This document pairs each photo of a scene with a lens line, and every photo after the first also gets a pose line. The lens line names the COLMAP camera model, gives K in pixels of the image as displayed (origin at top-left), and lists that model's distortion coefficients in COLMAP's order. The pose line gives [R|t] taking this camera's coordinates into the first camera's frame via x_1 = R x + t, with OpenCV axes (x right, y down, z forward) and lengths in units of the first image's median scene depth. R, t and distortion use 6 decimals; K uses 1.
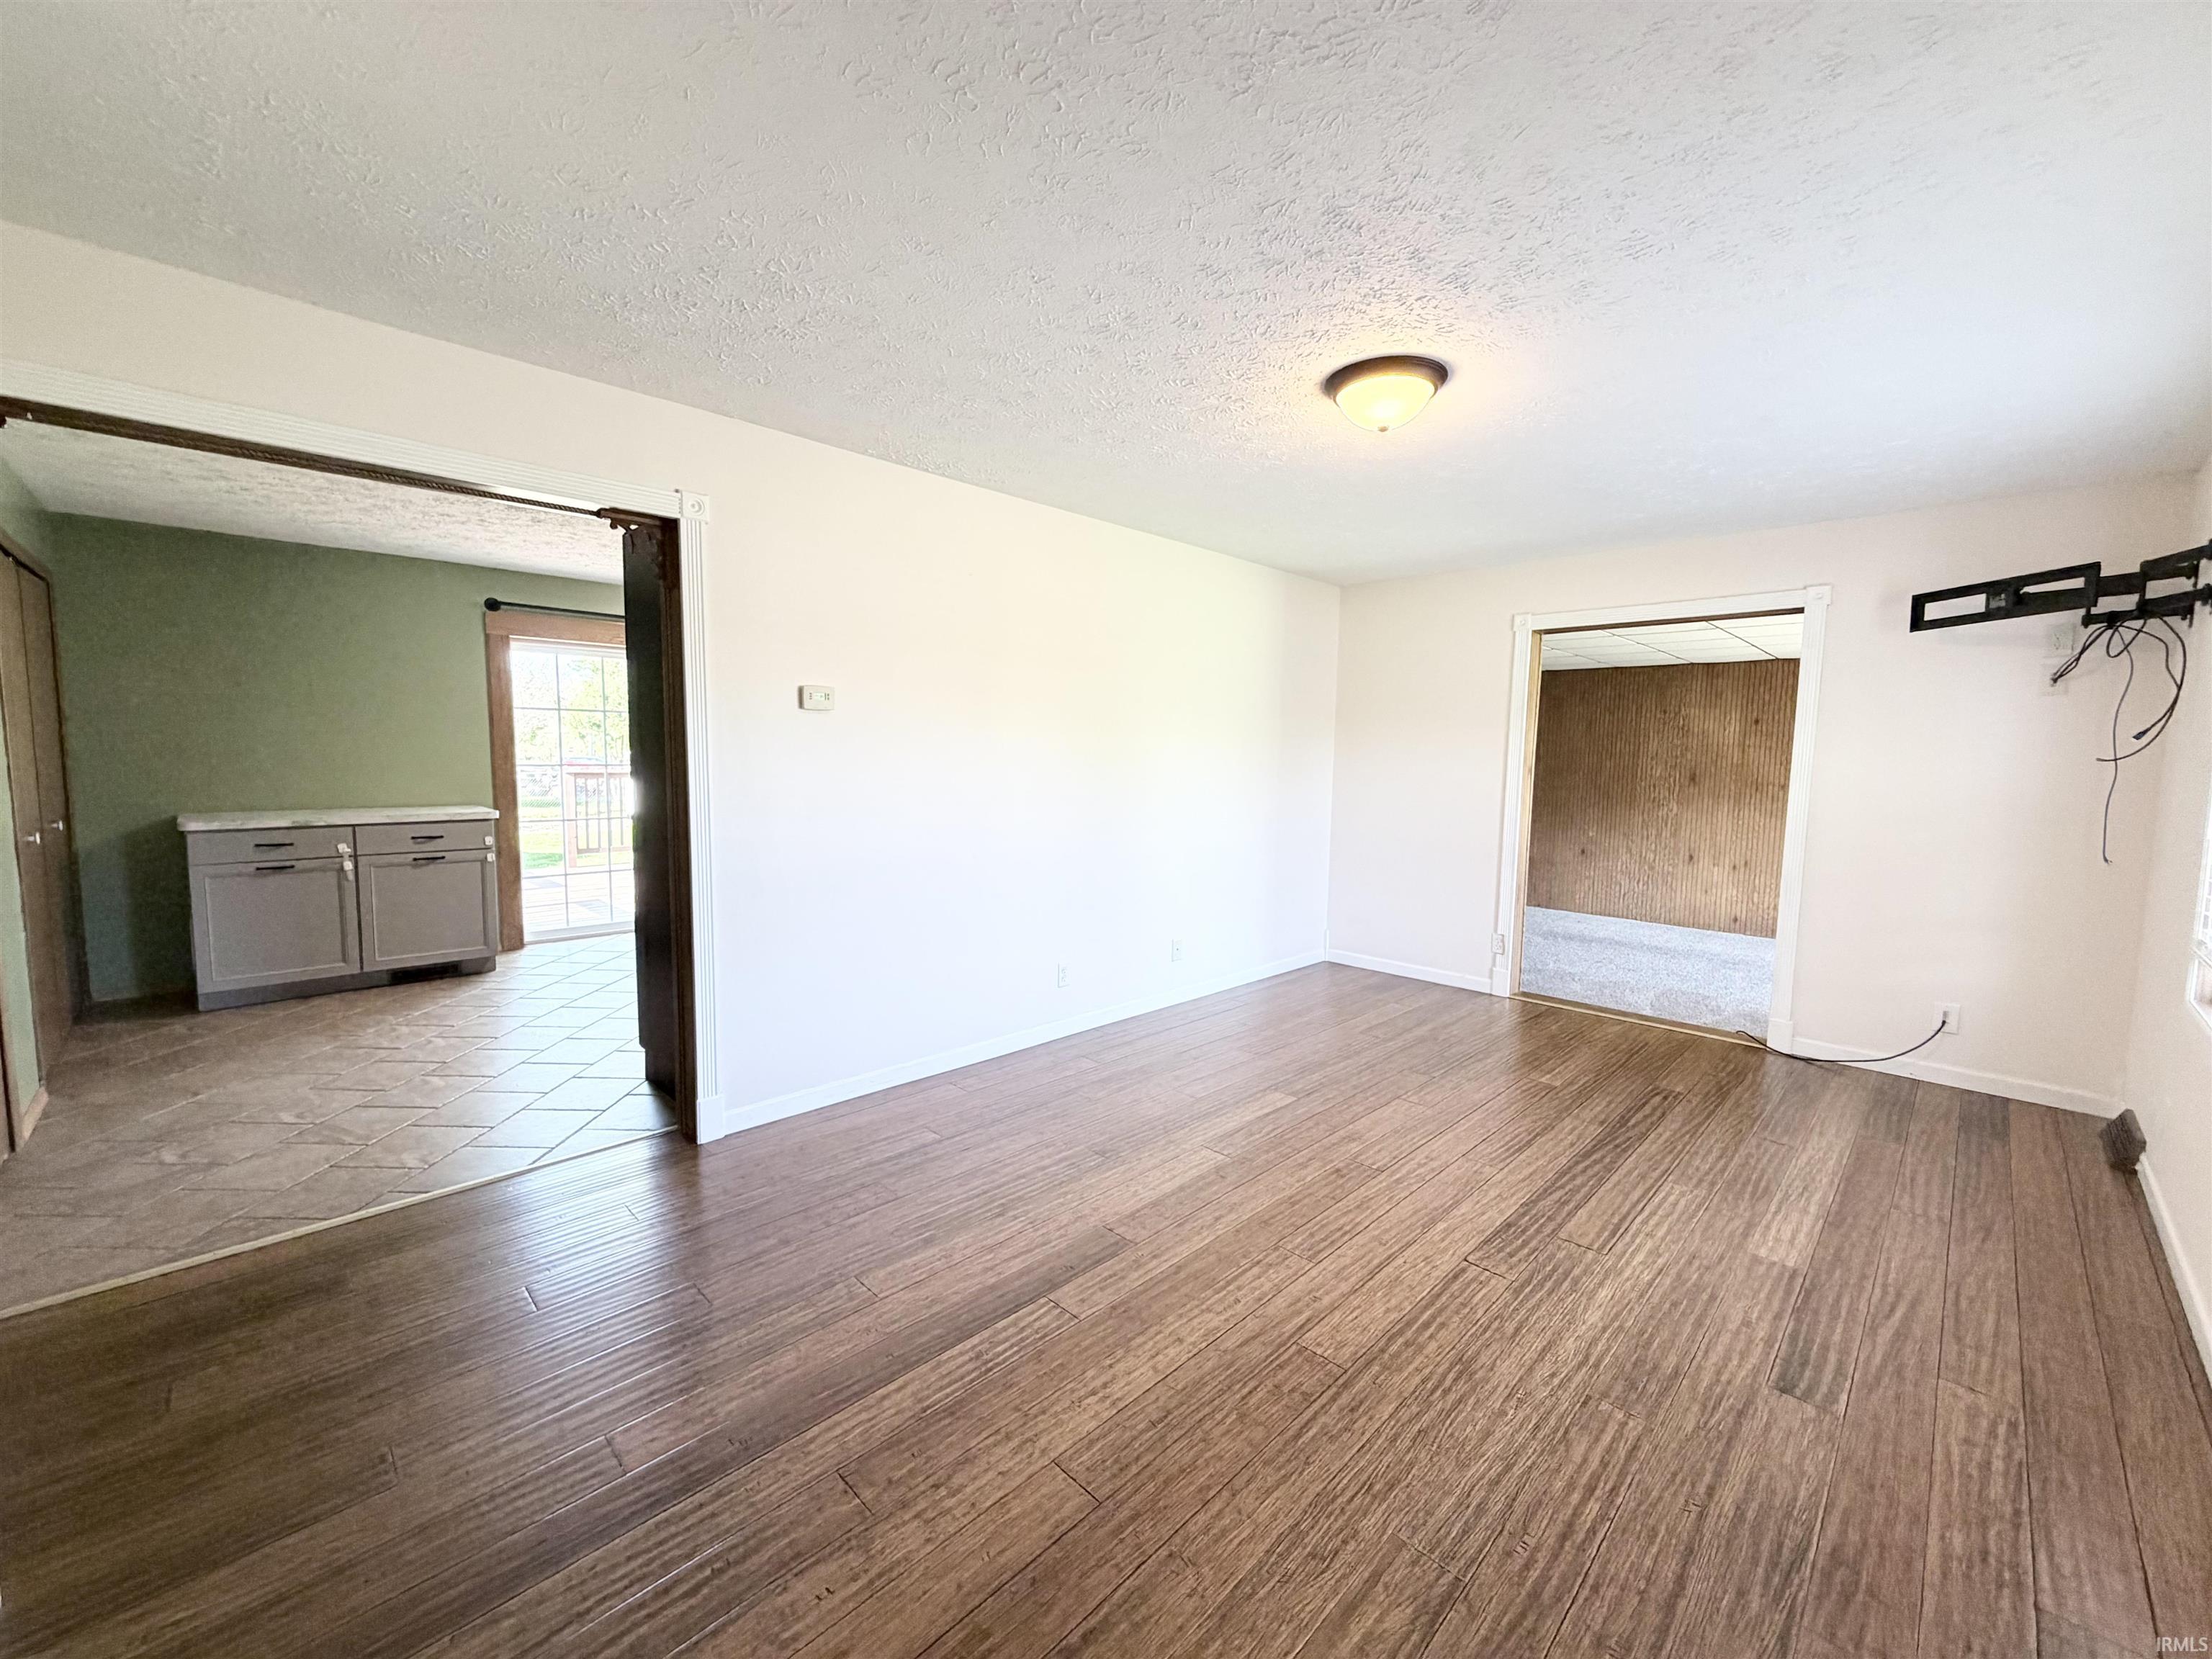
lens RADIAL K [[883.2, 0, 1091.1], [0, 883.2, 822.4], [0, 0, 1]] dist [0.001909, 0.000434]
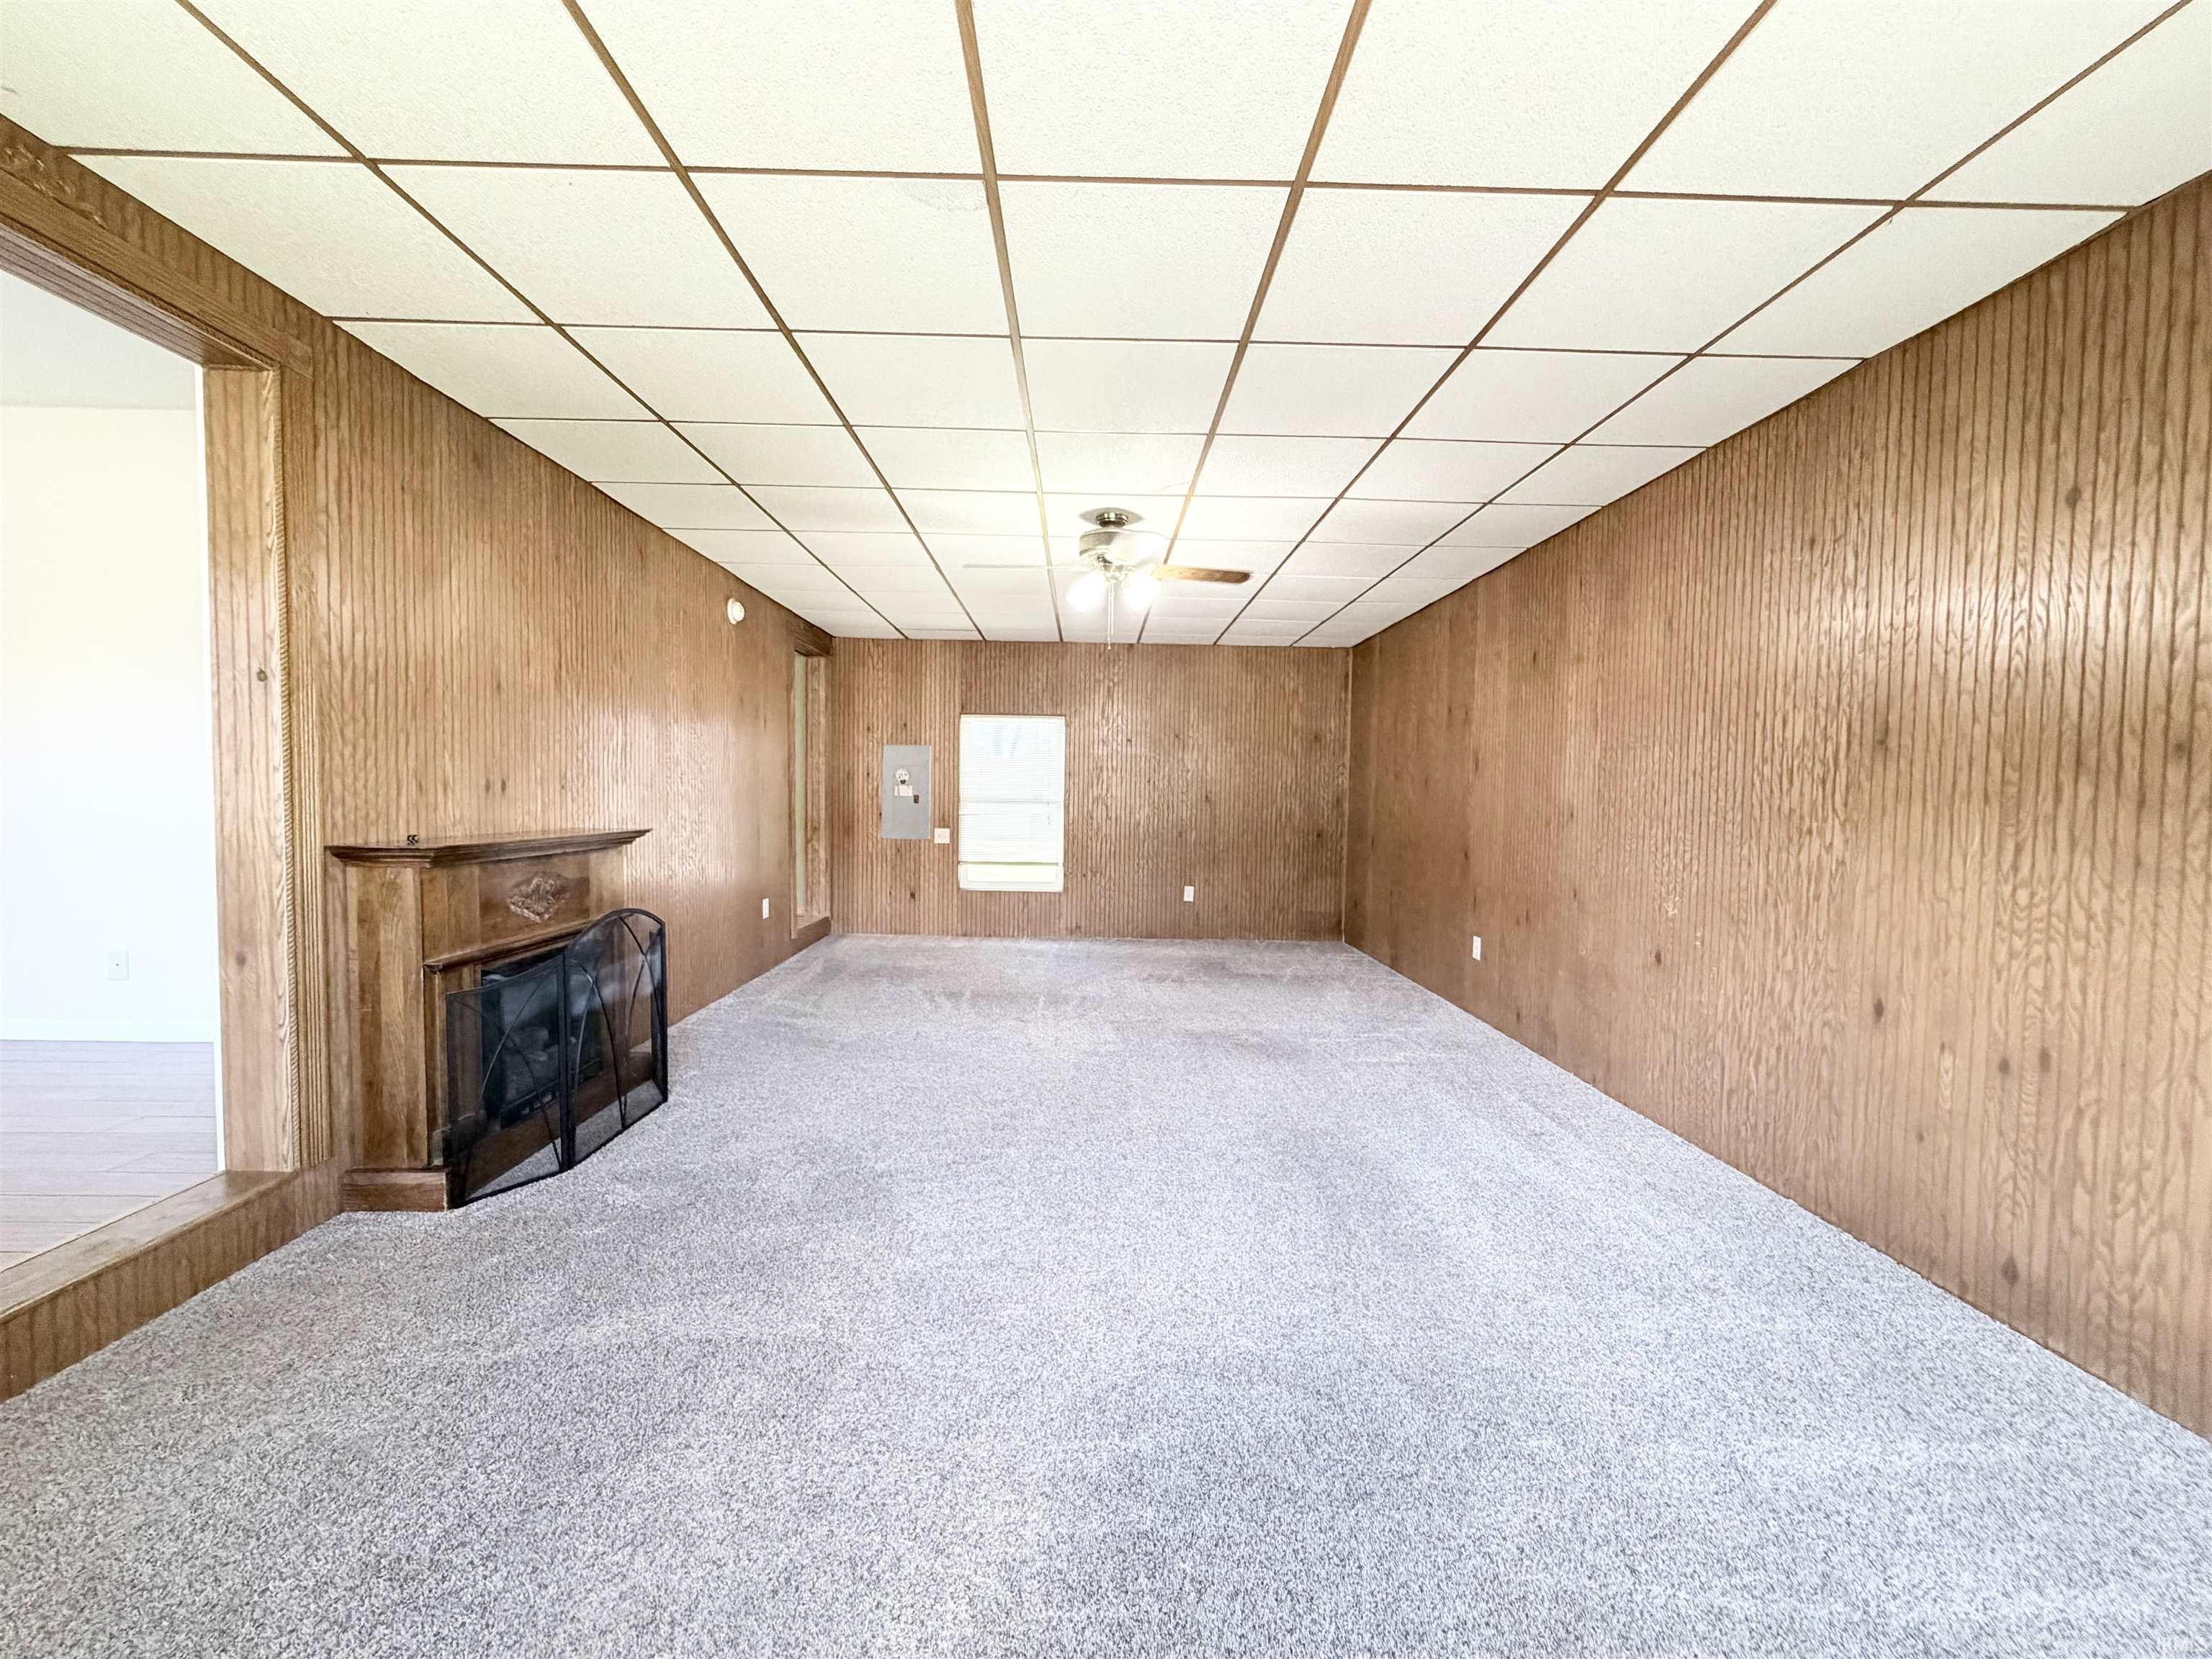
lens RADIAL K [[883.2, 0, 1105.6], [0, 883.2, 828.7], [0, 0, 1]] dist [0.001909, 0.000434]
pose [[0.728464, 0.029835, -0.684434, 1.864308], [-0.065290, 0.997527, -0.026007, 0.012526], [0.681966, 0.063632, 0.728611, 1.636876]]
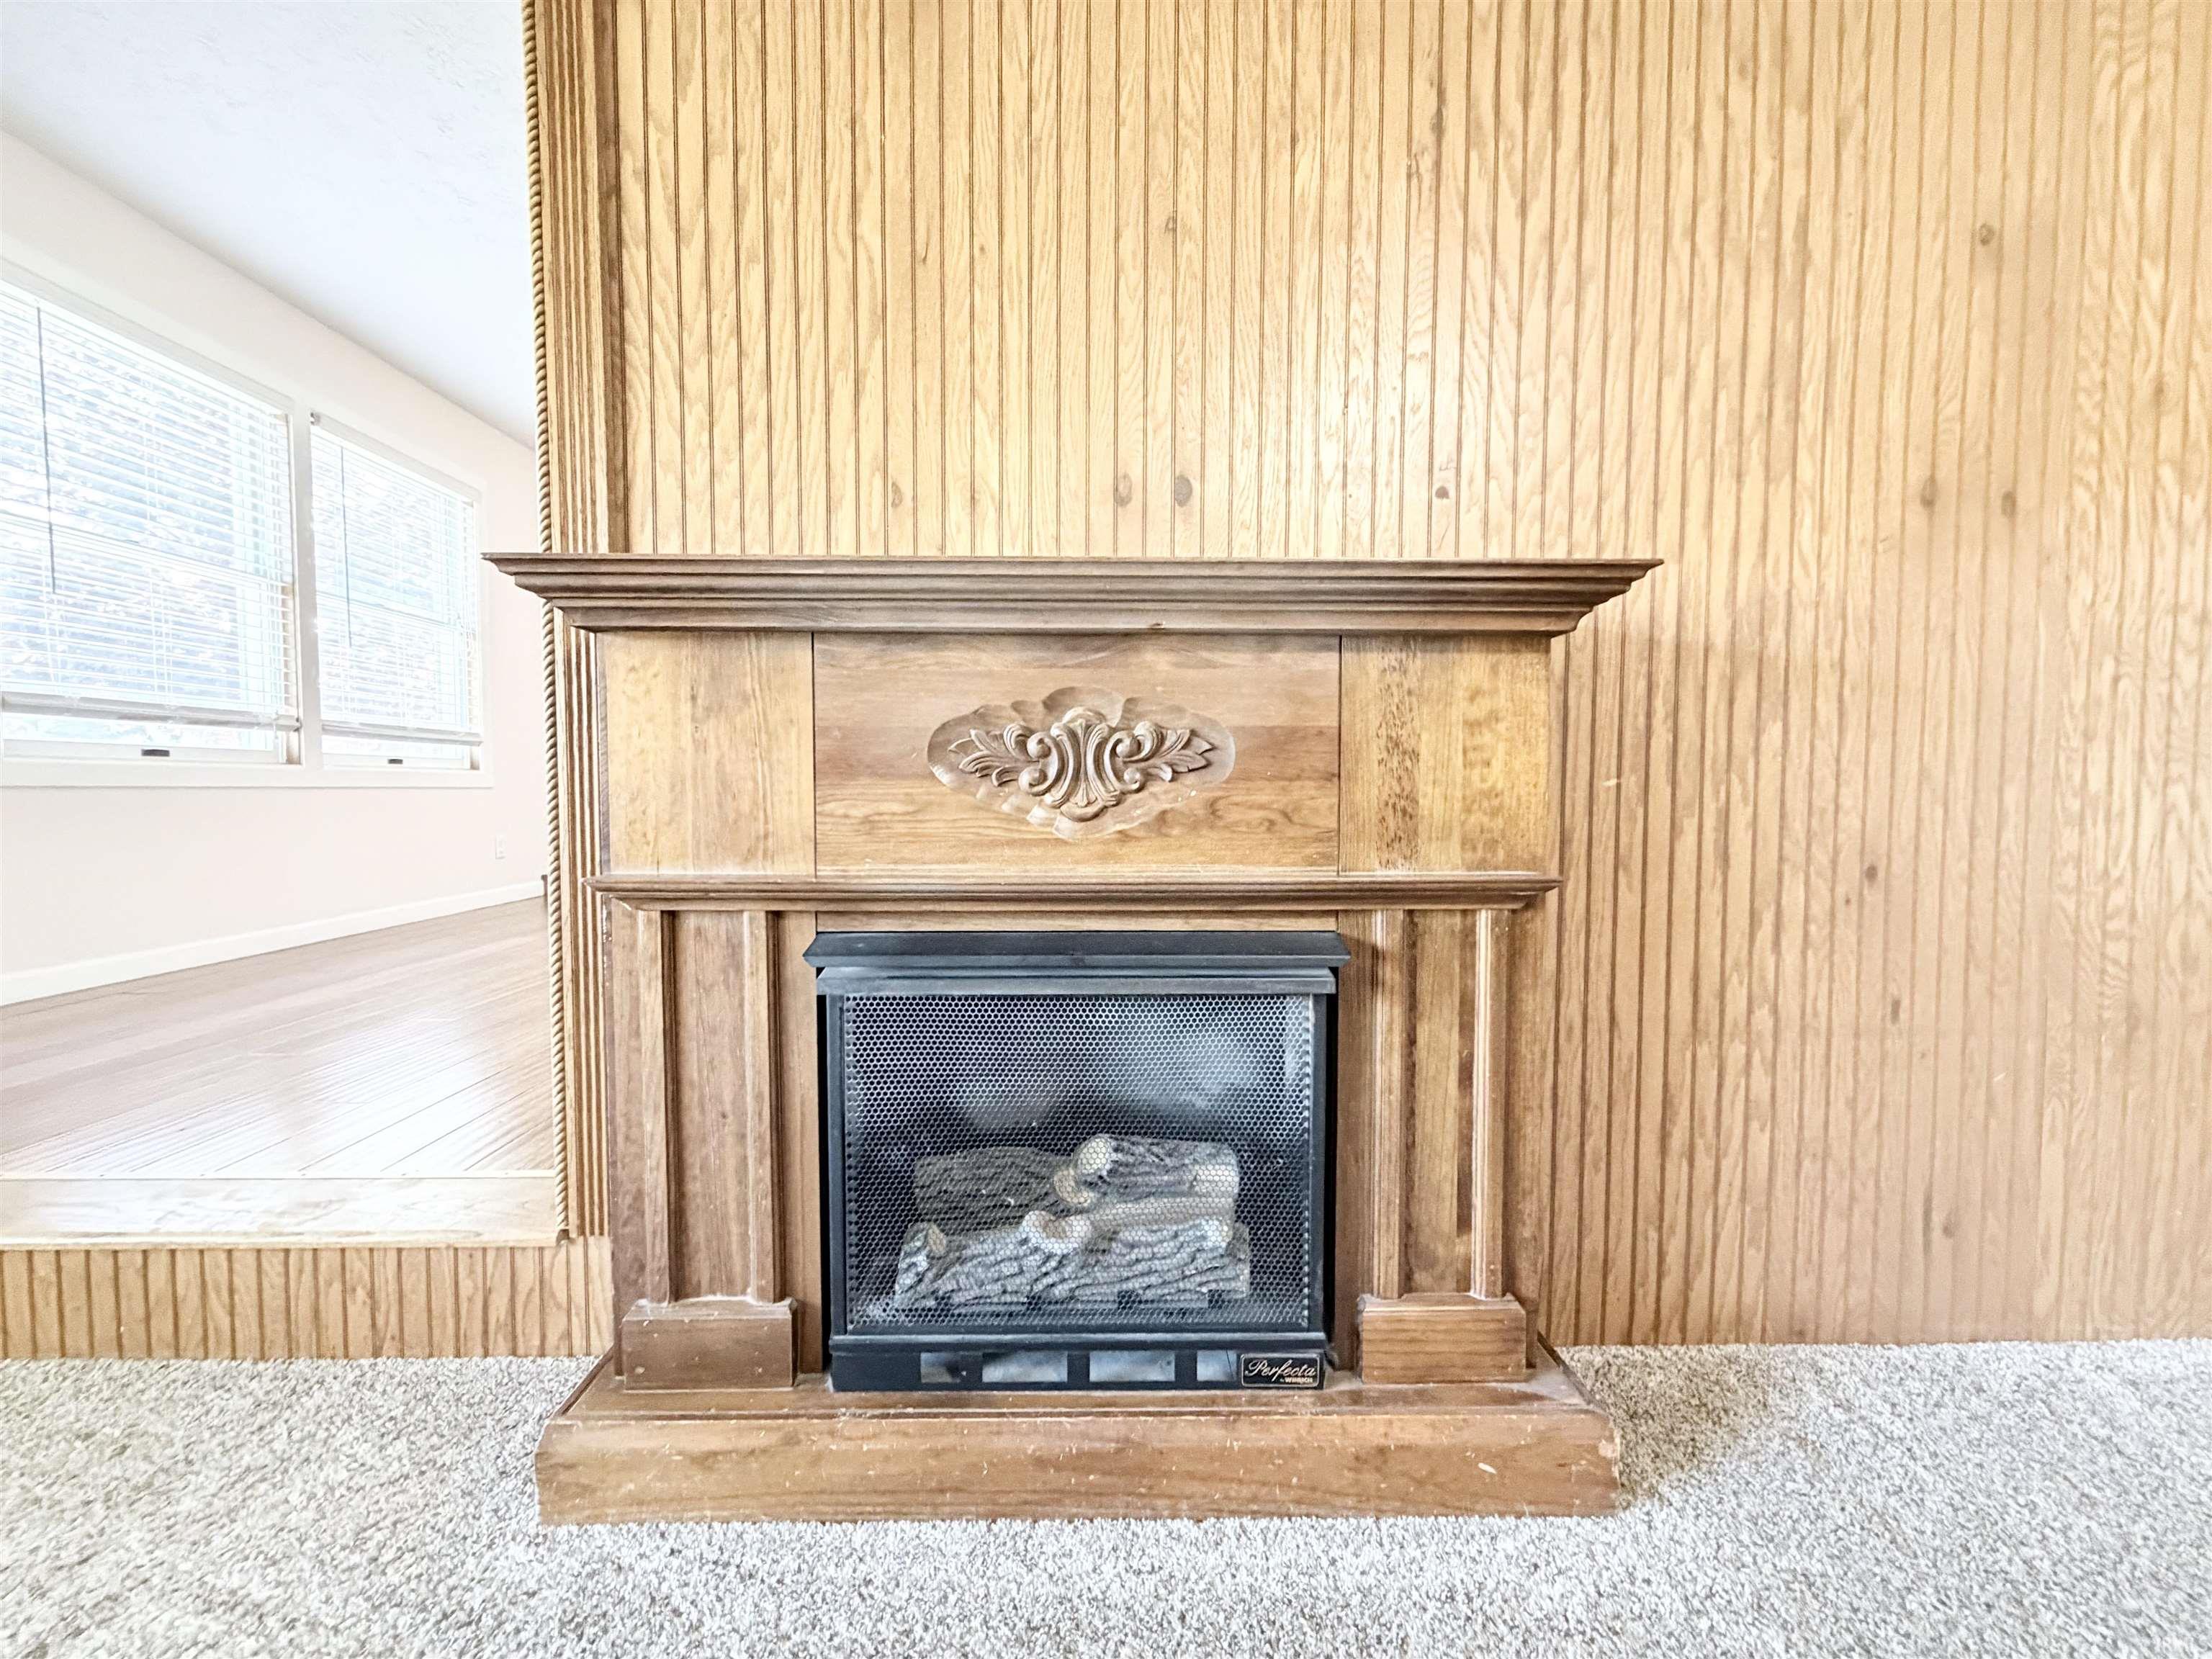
lens RADIAL K [[883.2, 0, 1096.5], [0, 883.2, 822.7], [0, 0, 1]] dist [0.001909, 0.000434]
pose [[-0.678199, 0.025212, -0.734446, 0.981242], [-0.063353, 0.993685, 0.092613, 0.091600], [0.732142, 0.109339, -0.672319, 2.144905]]
